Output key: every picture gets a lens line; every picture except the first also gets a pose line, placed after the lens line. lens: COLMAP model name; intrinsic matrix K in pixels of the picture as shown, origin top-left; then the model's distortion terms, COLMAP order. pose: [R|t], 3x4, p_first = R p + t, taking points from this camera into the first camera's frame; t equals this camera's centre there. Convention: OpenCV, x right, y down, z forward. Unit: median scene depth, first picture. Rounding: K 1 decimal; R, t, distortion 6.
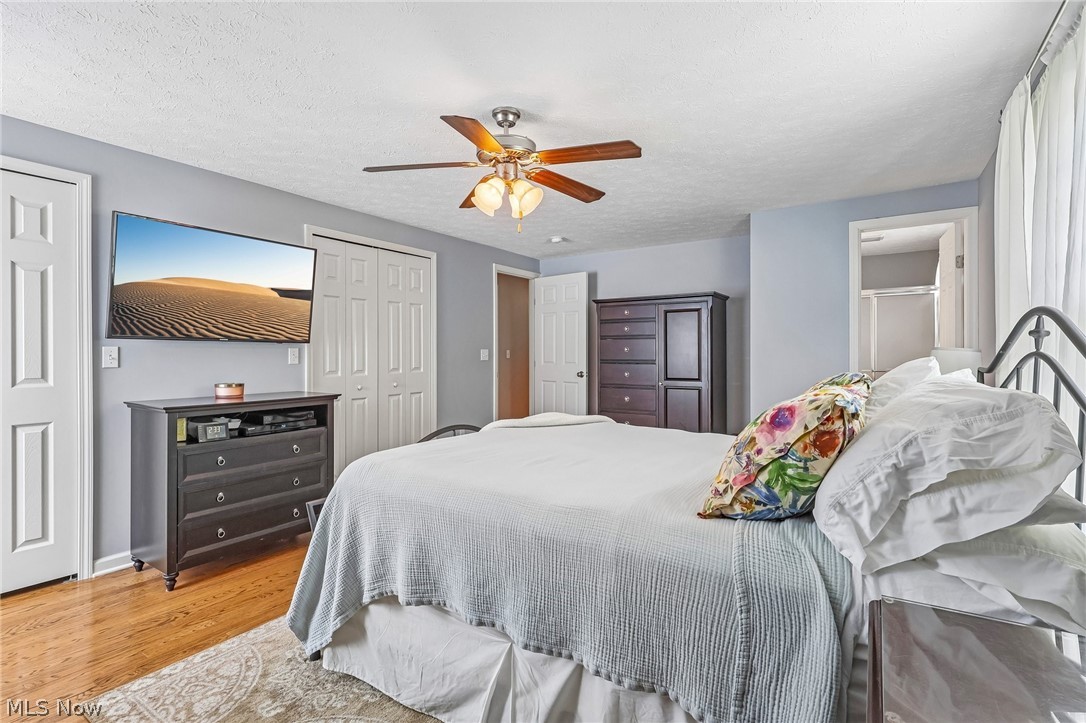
lens RADIAL K [[520.3, 0, 544.5], [0, 520.3, 360.2], [0, 0, 1]] dist [0.006554, 0.000428]
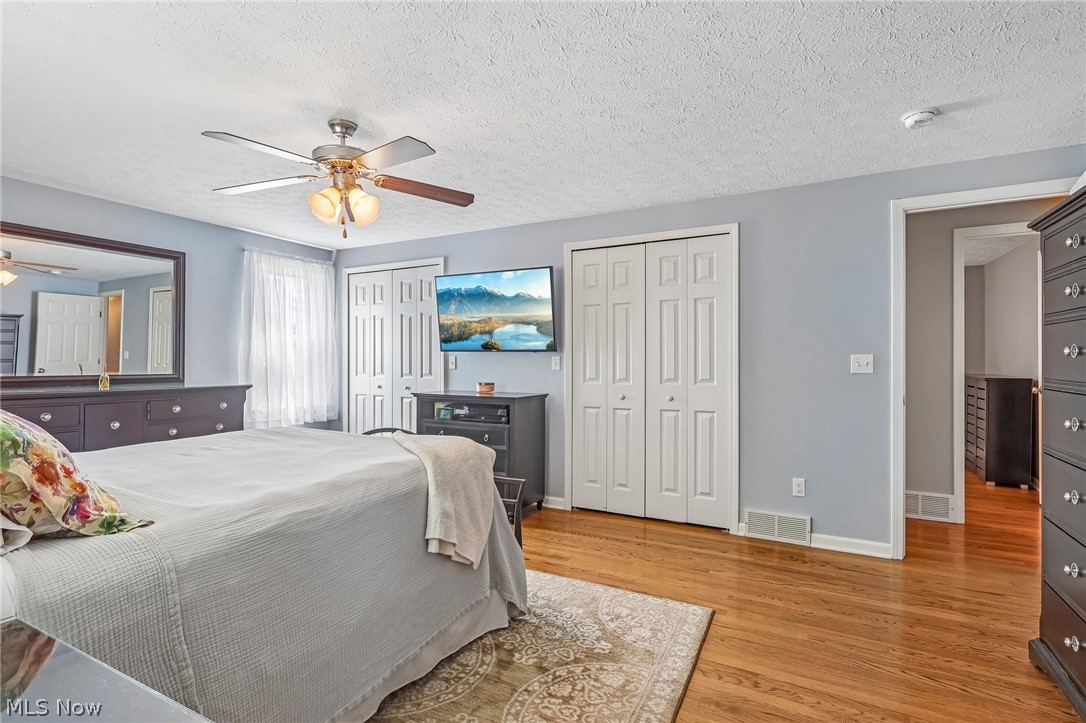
lens RADIAL K [[520.3, 0, 540.2], [0, 520.3, 357.3], [0, 0, 1]] dist [0.006554, 0.000428]
pose [[0.085448, -0.001562, -0.996341, 0.577642], [-0.011862, 0.999926, -0.002585, -0.014996], [0.996272, 0.012039, 0.085423, 0.777557]]
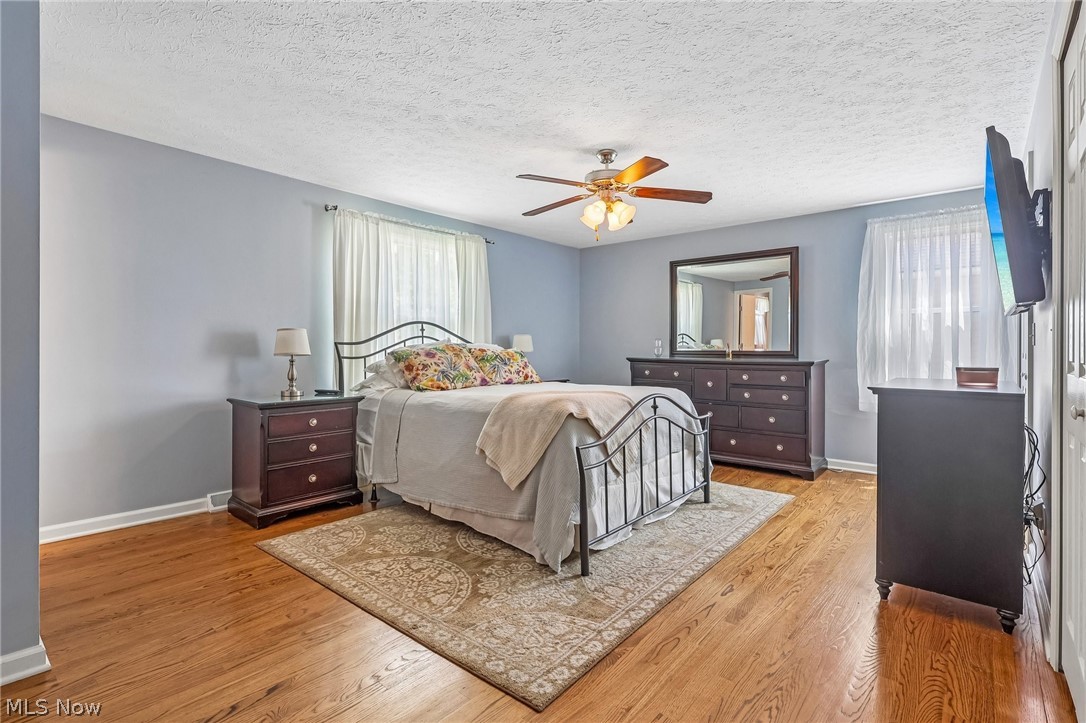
lens RADIAL K [[520.3, 0, 542.8], [0, 520.3, 354.7], [0, 0, 1]] dist [0.006554, 0.000428]
pose [[-0.991396, 0.003170, 0.130860, -0.045421], [0.005553, 0.999825, 0.017848, 0.006497], [-0.130781, 0.018421, -0.991240, 1.391737]]
